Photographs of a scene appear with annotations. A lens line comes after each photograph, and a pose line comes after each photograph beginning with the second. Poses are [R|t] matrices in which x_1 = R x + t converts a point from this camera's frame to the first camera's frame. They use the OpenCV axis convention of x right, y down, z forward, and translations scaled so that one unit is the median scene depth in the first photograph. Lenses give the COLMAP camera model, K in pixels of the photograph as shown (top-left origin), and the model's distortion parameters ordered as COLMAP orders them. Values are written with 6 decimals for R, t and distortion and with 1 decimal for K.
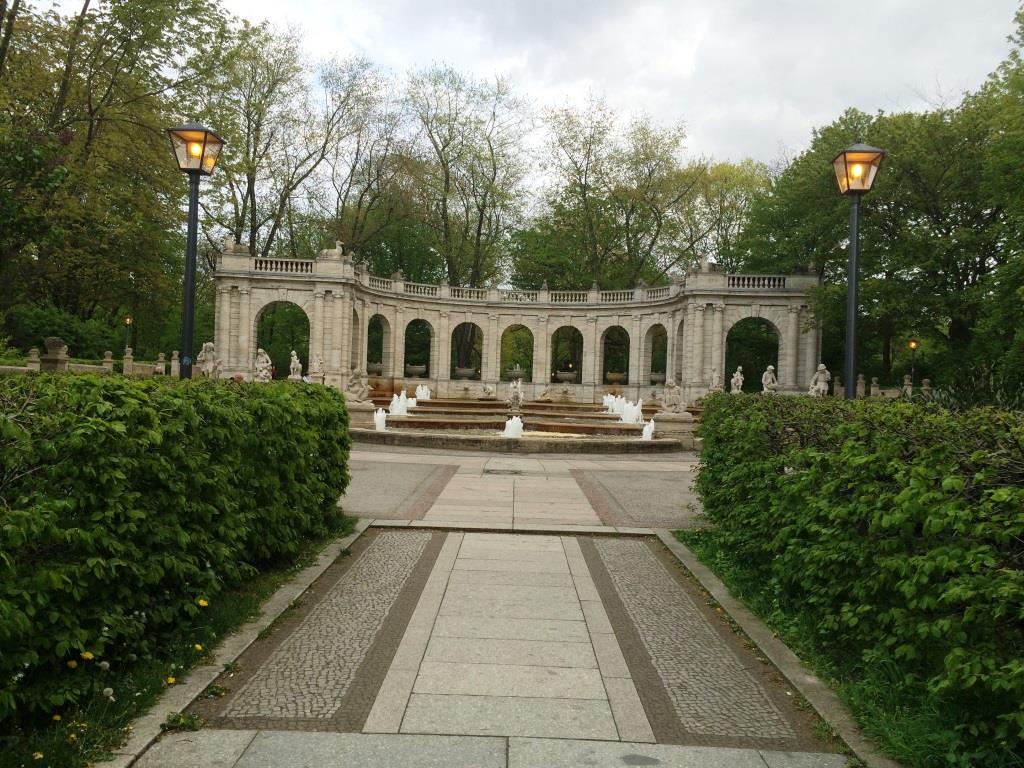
lens RADIAL K [[861.8, 0, 508.2], [0, 861.8, 369.5], [0, 0, 1]] dist [0.051625, -0.009903]
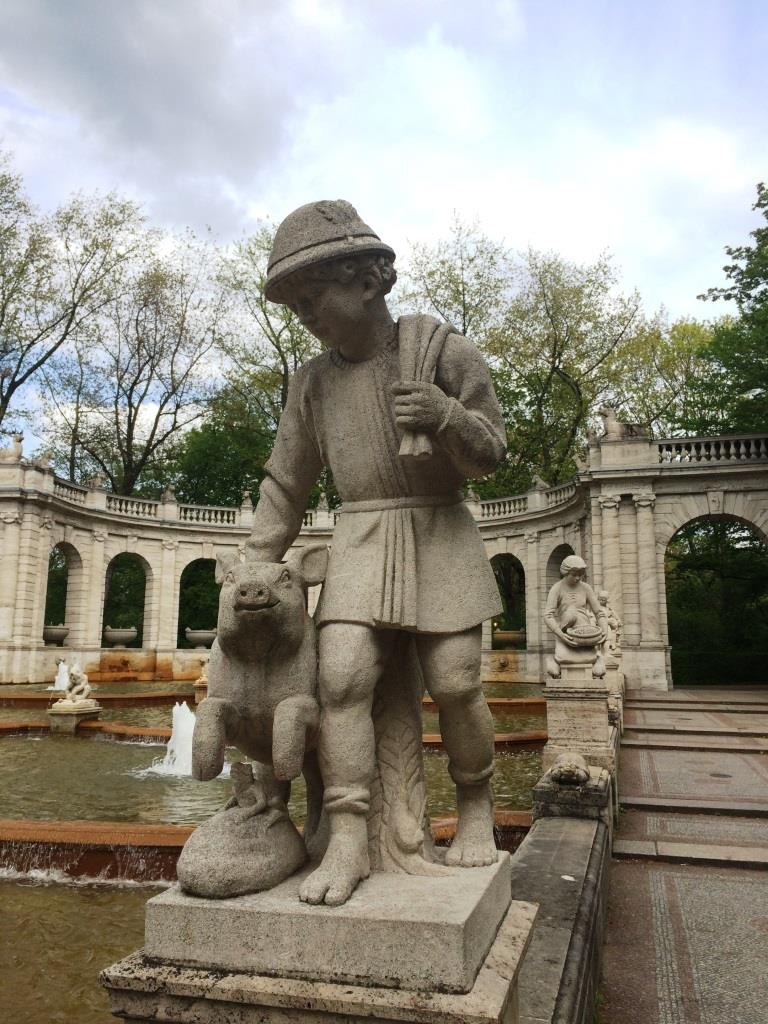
lens RADIAL K [[861.8, 0, 386.5], [0, 861.8, 512.3], [0, 0, 1]] dist [0.051625, -0.009903]
pose [[0.984528, -0.058657, -0.165118, 0.150234], [0.033997, 0.988344, -0.148393, 0.009744], [0.171898, 0.140483, 0.975046, 0.381640]]
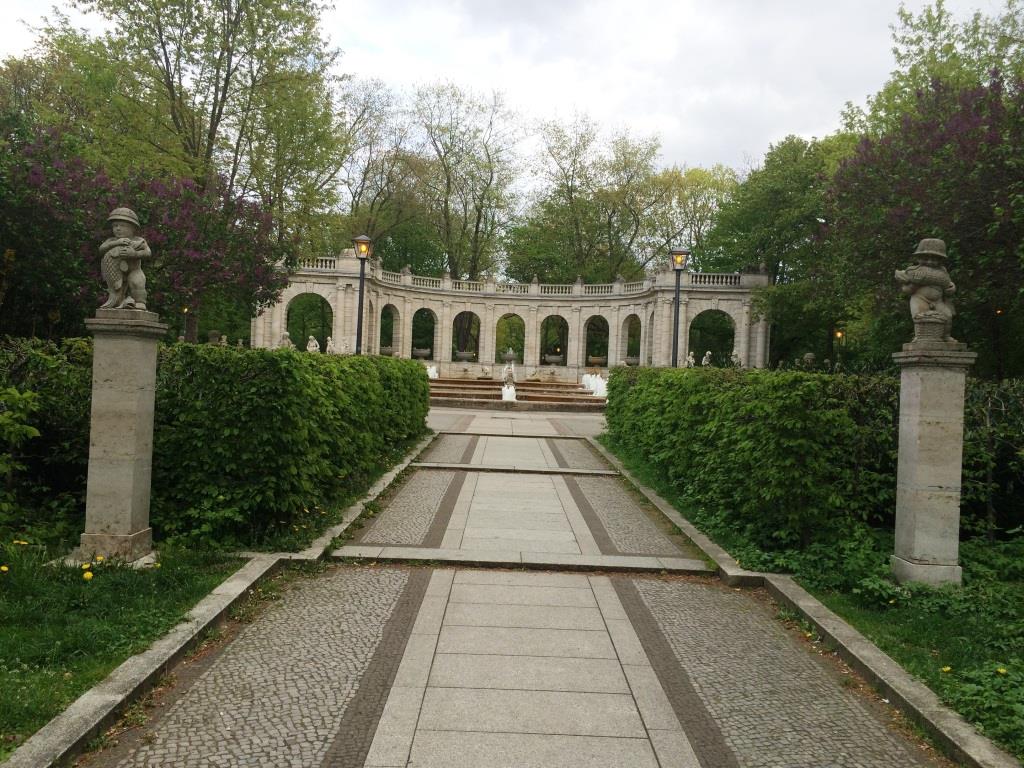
lens RADIAL K [[861.8, 0, 507.5], [0, 861.8, 367.3], [0, 0, 1]] dist [0.051625, -0.009903]
pose [[0.999940, 0.005917, 0.009242, -0.004022], [-0.006074, 0.999835, 0.017110, -0.000613], [-0.009139, -0.017165, 0.999811, -0.145555]]
